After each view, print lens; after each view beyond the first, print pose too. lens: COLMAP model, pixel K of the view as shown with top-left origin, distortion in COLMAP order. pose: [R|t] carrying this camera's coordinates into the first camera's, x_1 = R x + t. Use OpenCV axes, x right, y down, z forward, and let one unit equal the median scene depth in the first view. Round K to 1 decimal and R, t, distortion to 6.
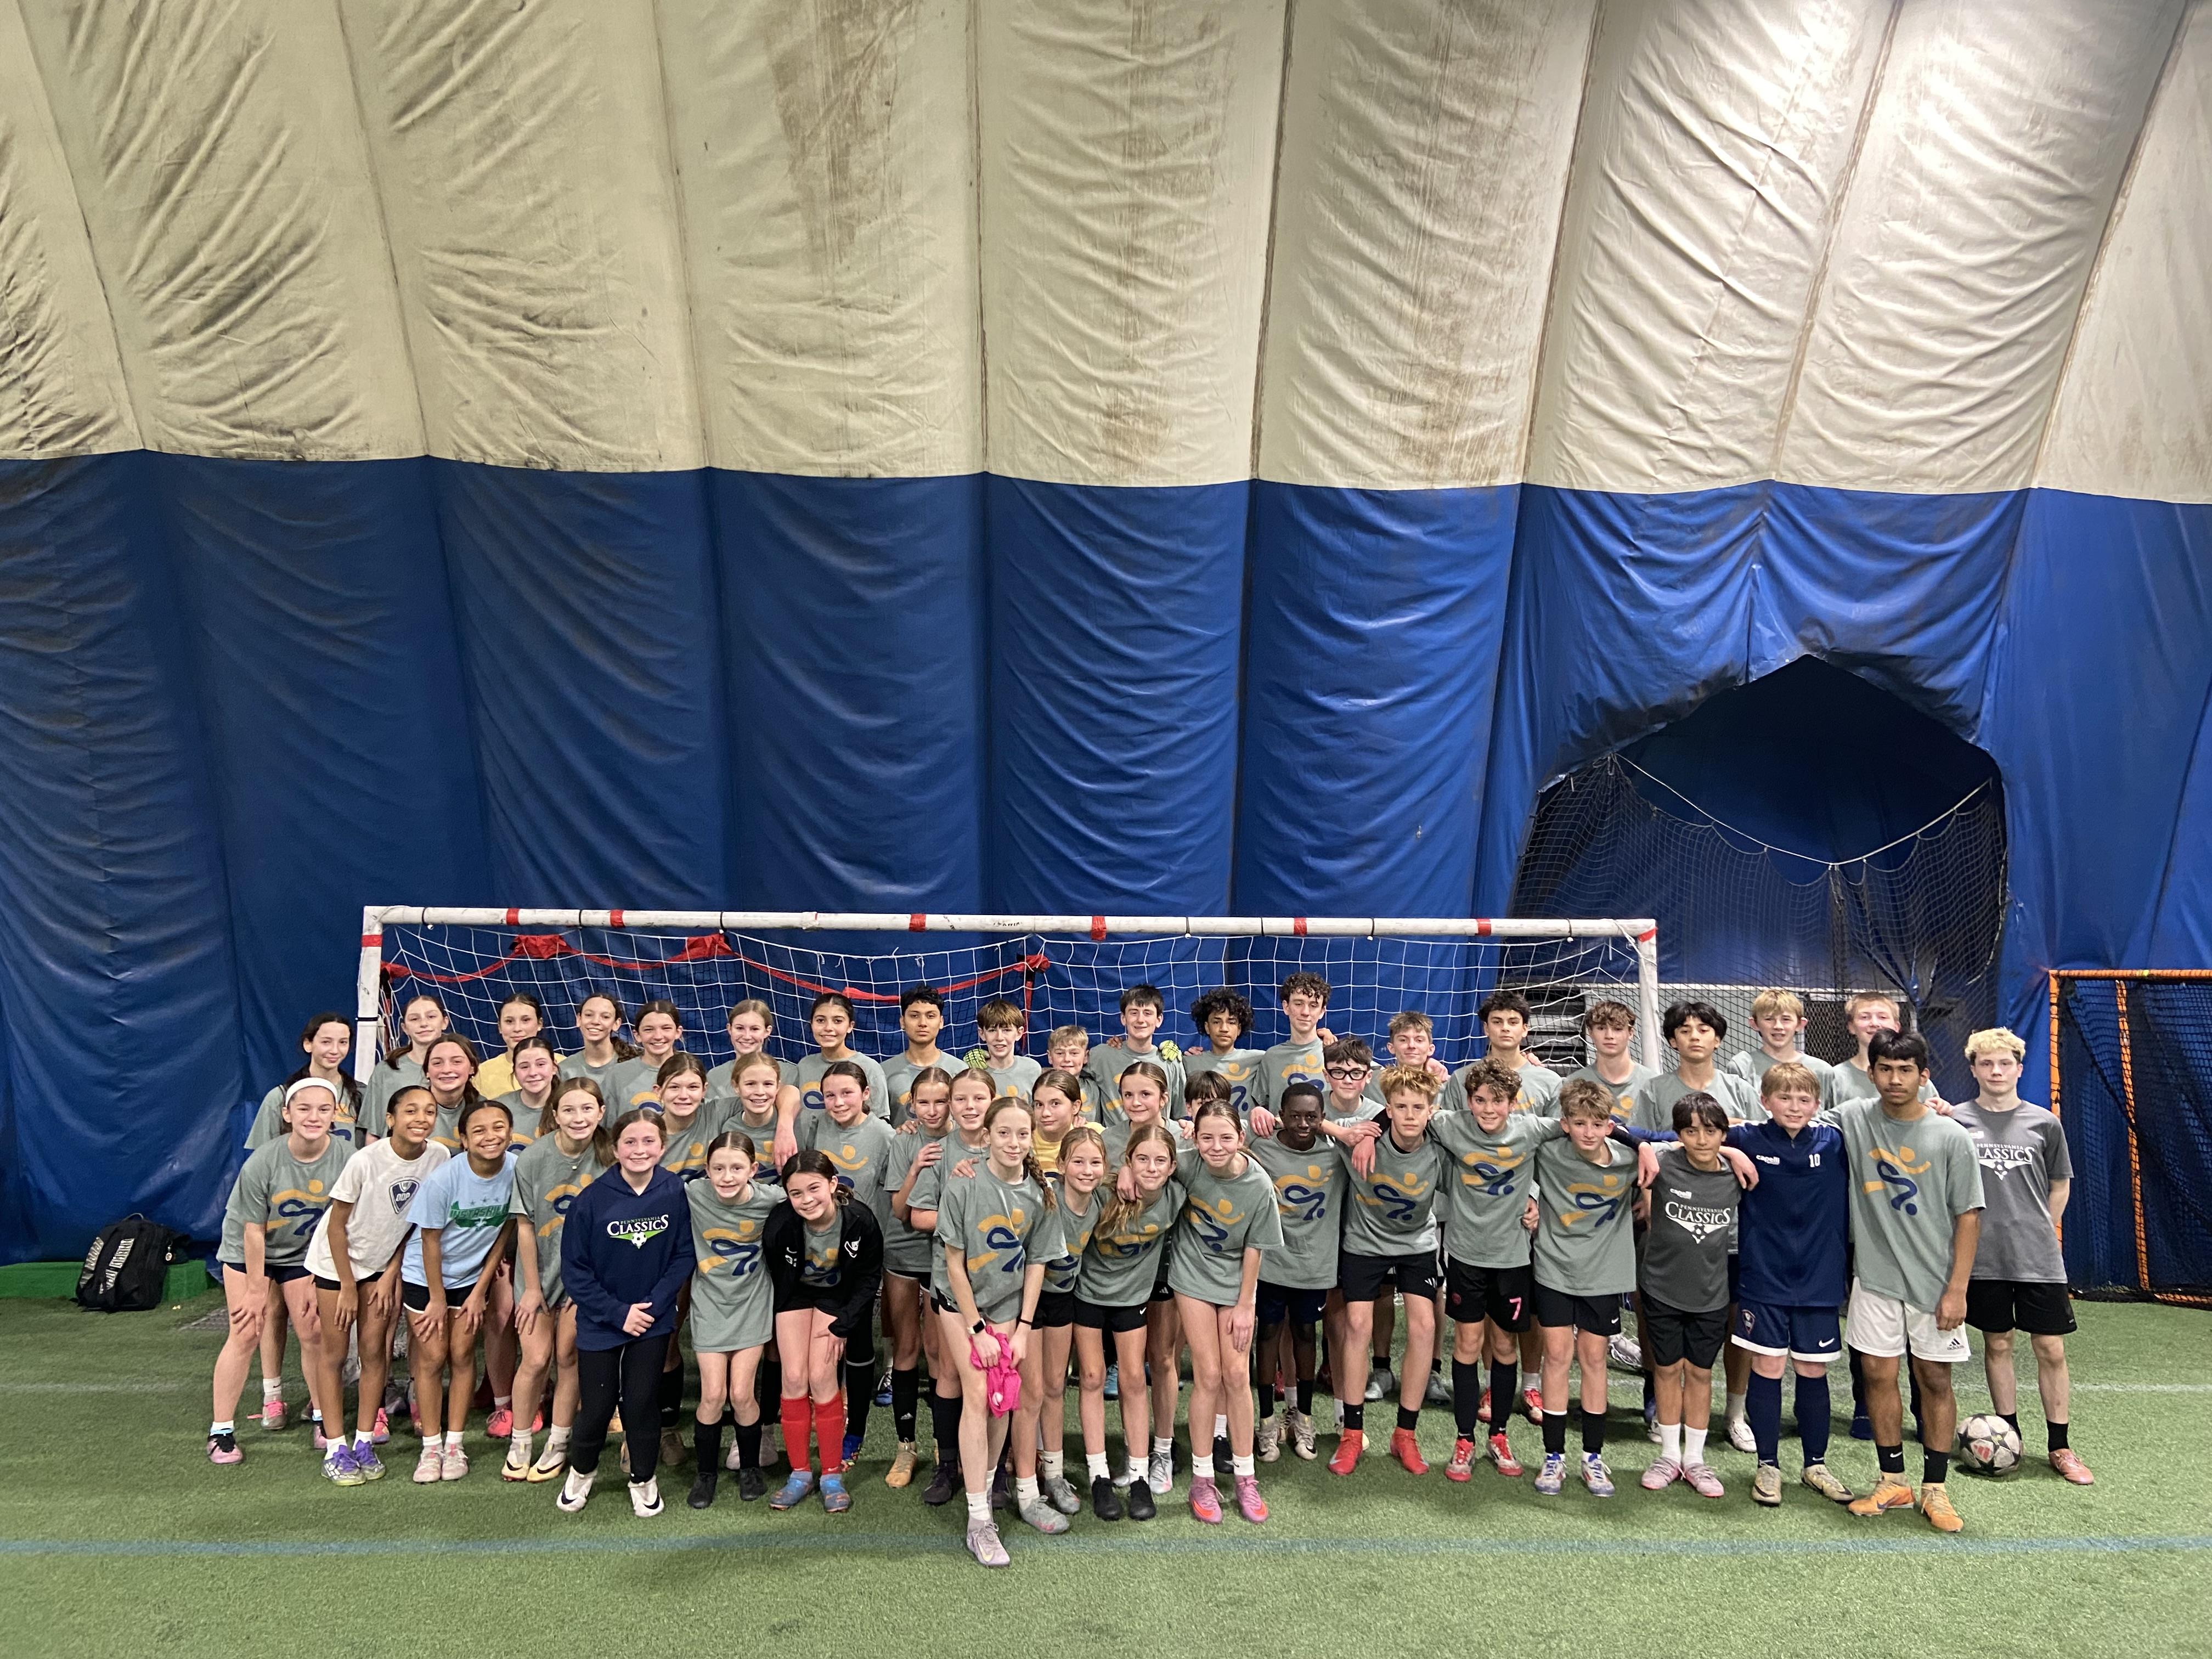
lens RADIAL K [[1686.1, 0, 1110.6], [0, 1686.1, 833.8], [0, 0, 1]] dist [0.132690, -0.174913]
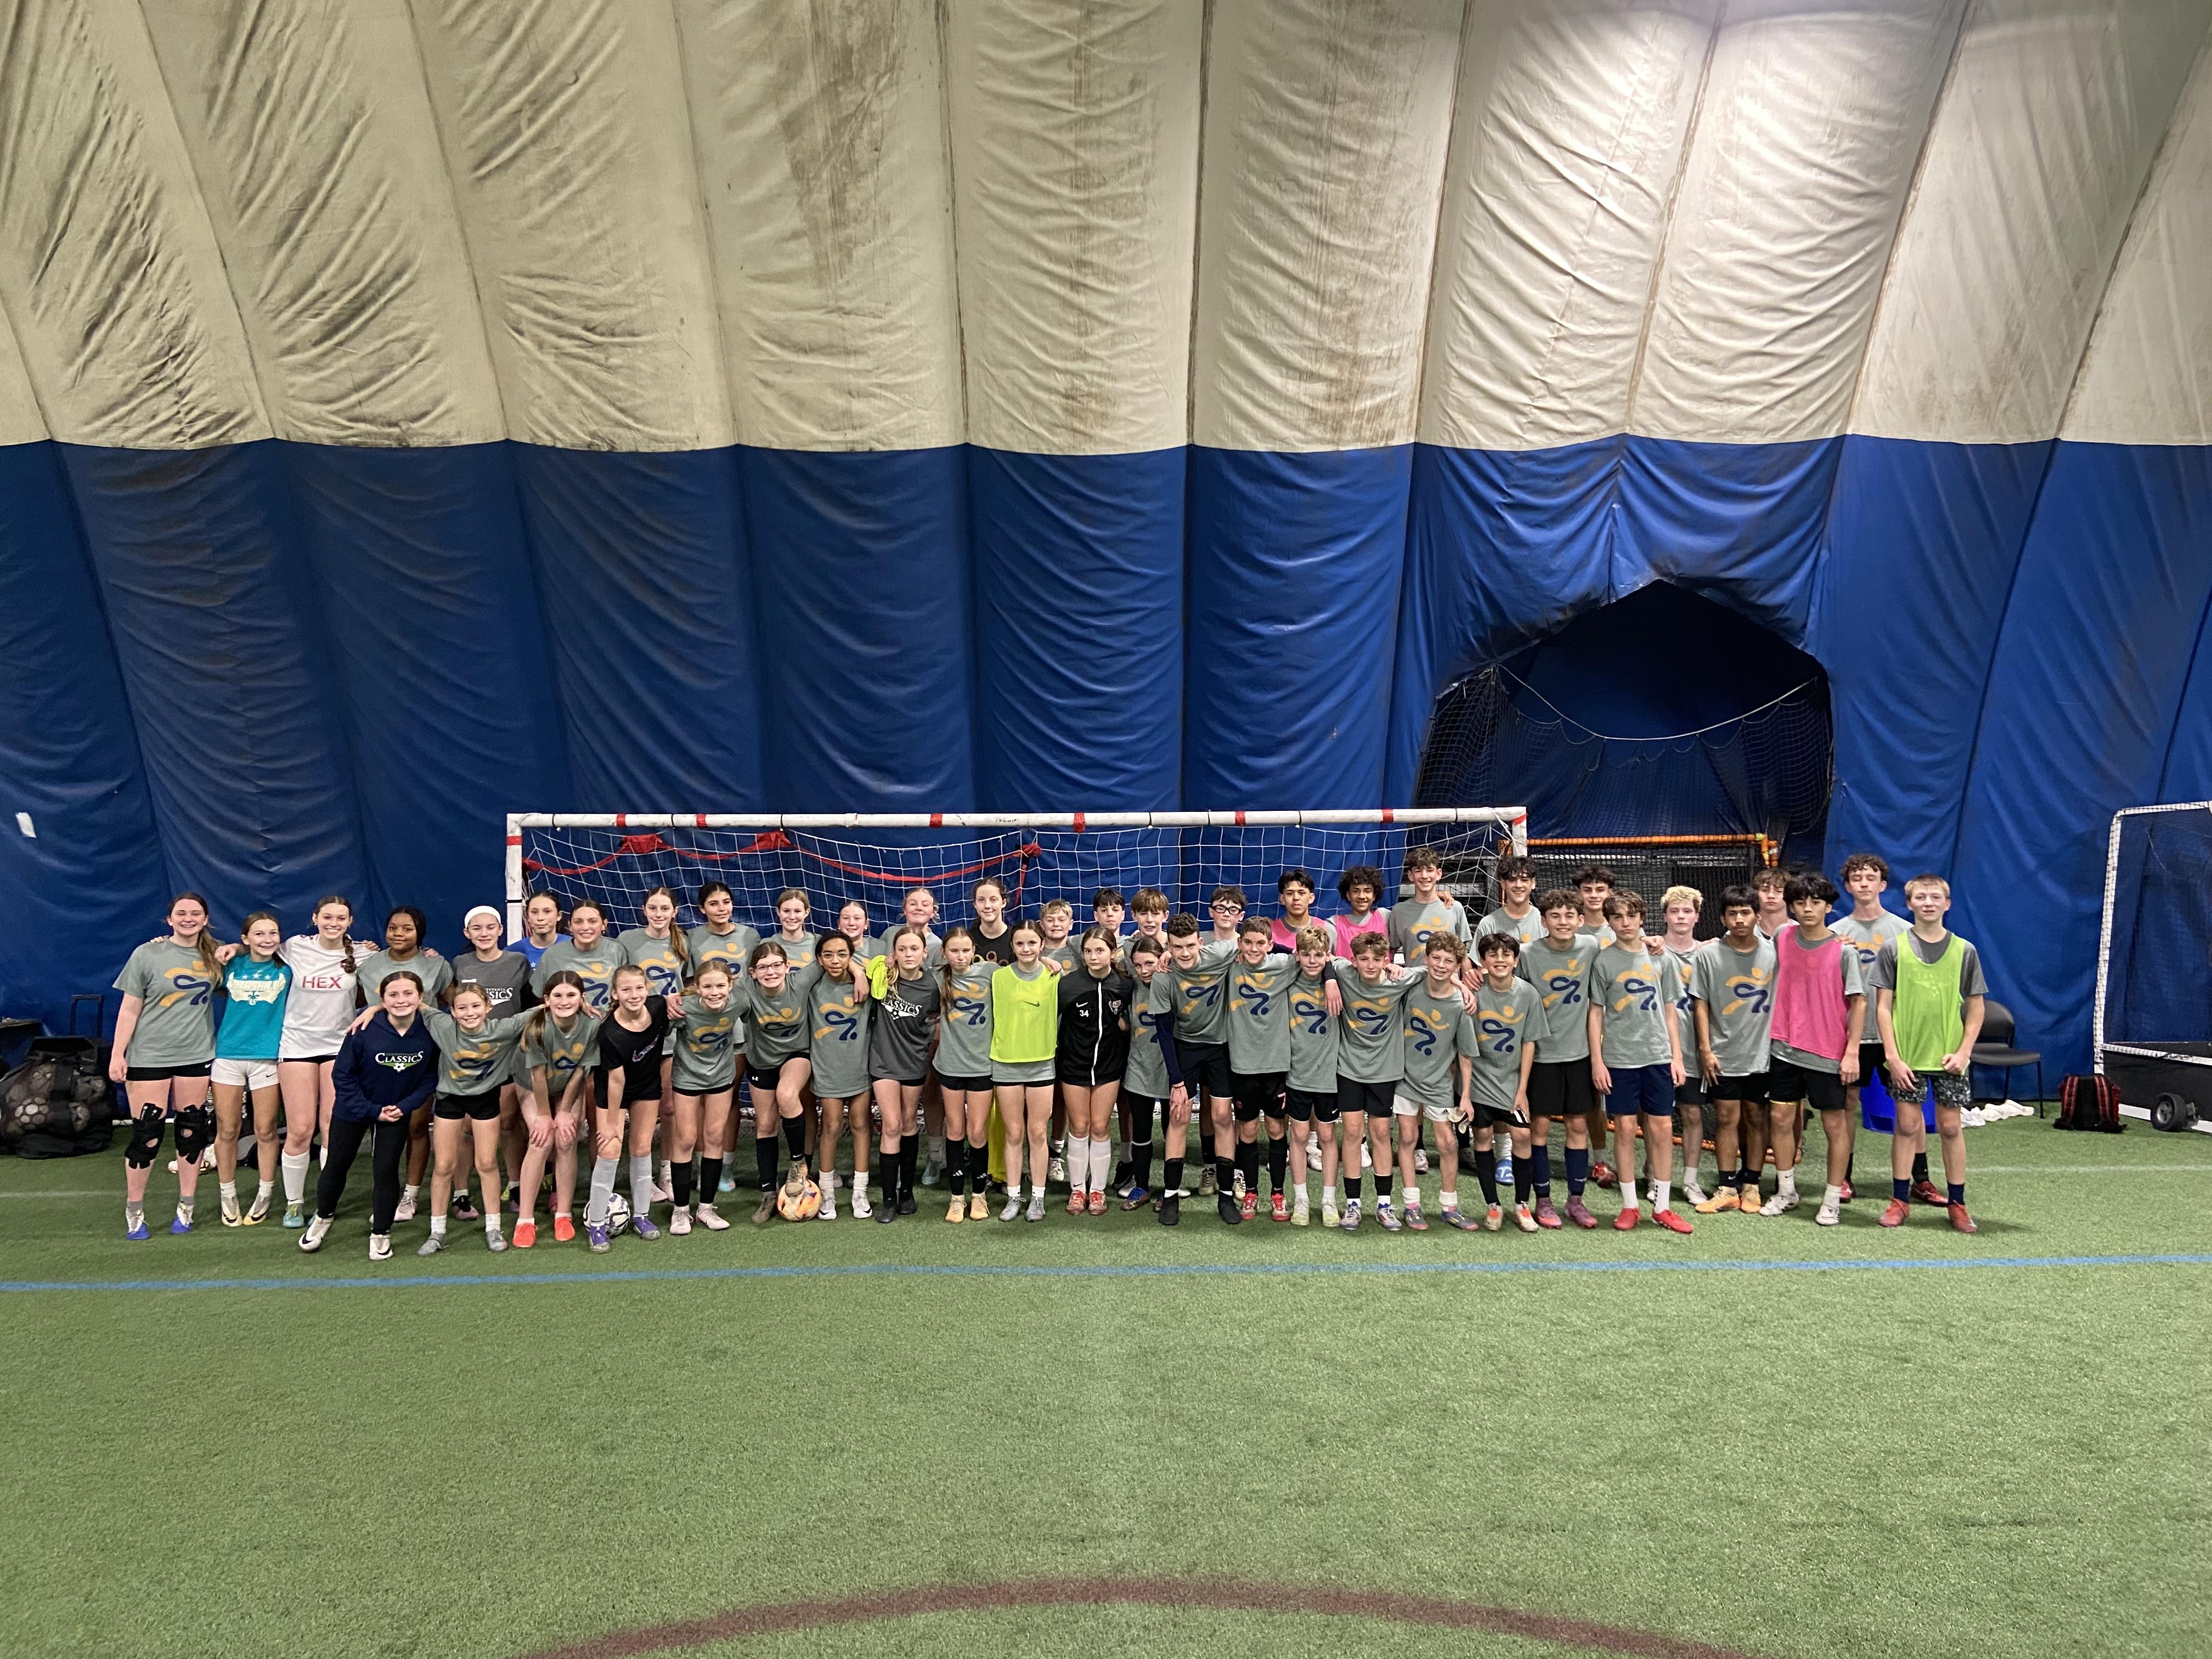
lens RADIAL K [[1686.1, 0, 1110.6], [0, 1686.1, 833.8], [0, 0, 1]] dist [0.132690, -0.174913]
pose [[0.999790, -0.016648, -0.011941, 0.039327], [0.017519, 0.996881, 0.076949, -0.028577], [0.010622, -0.077142, 0.996964, -0.229492]]
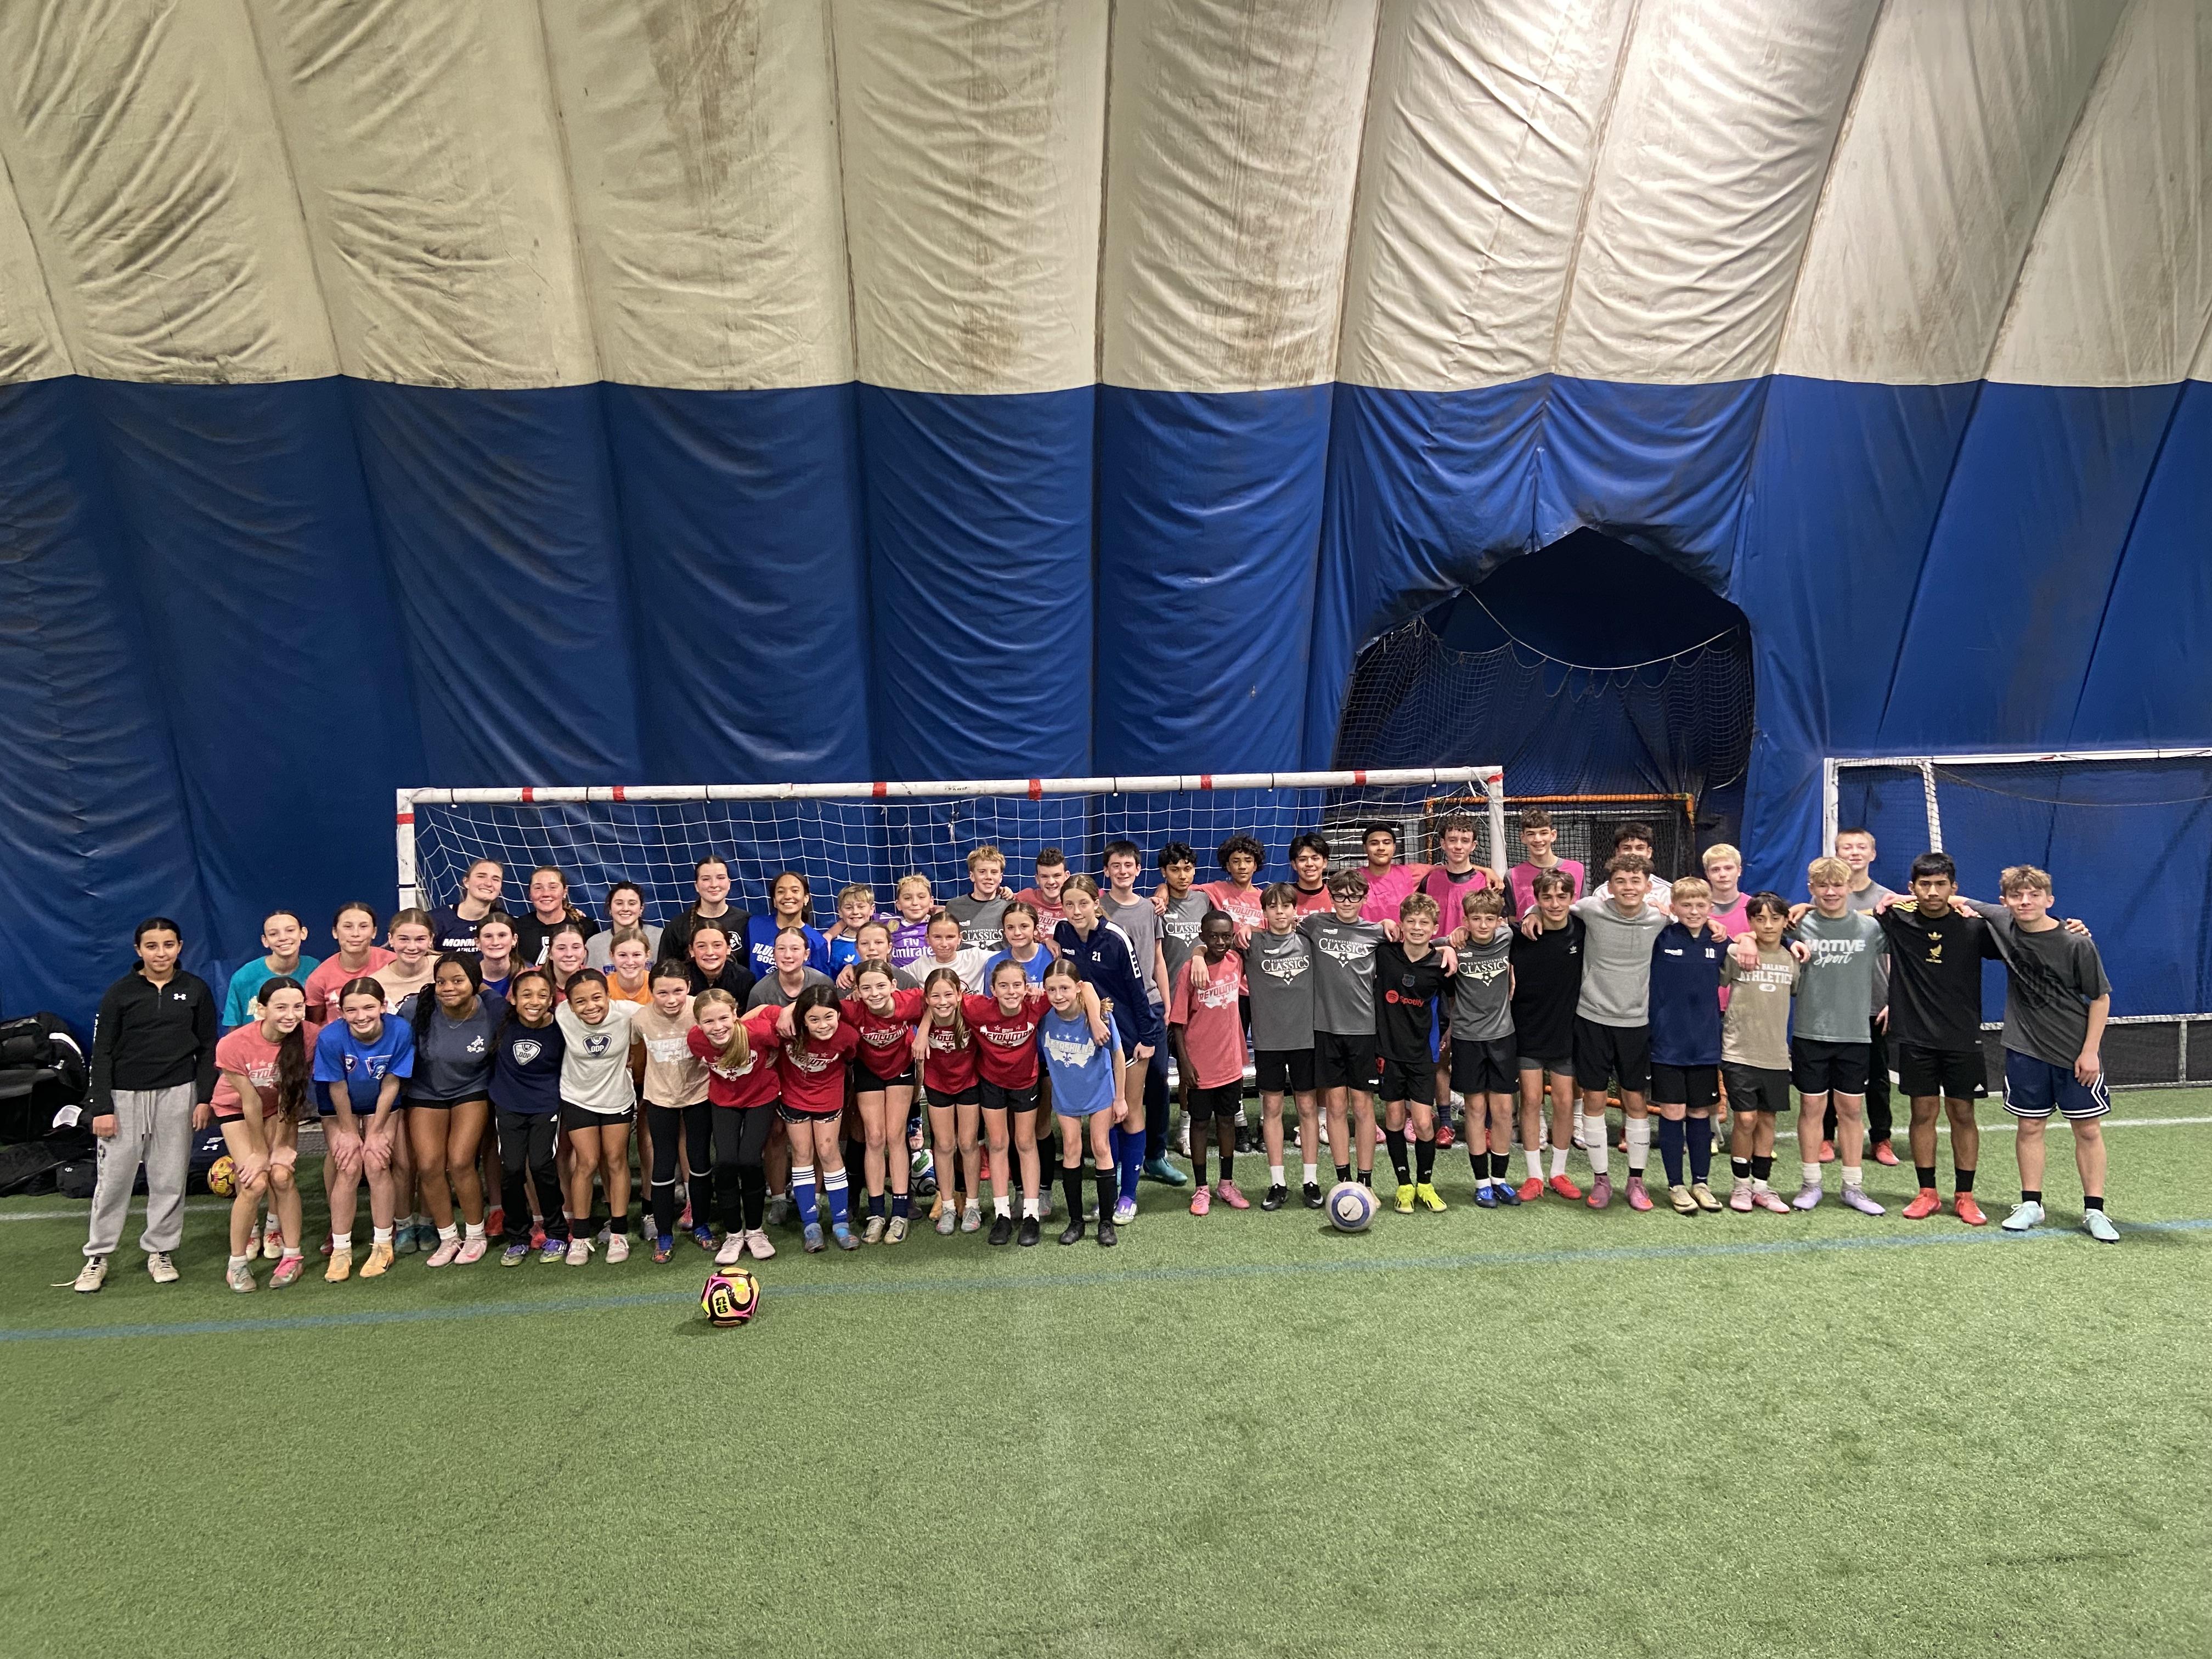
lens RADIAL K [[1686.1, 0, 1110.6], [0, 1686.1, 833.8], [0, 0, 1]] dist [0.132690, -0.174913]
pose [[0.997558, -0.033780, 0.061130, 0.014172], [0.026585, 0.993021, 0.114903, -0.044091], [-0.064585, -0.112998, 0.991494, -0.153784]]
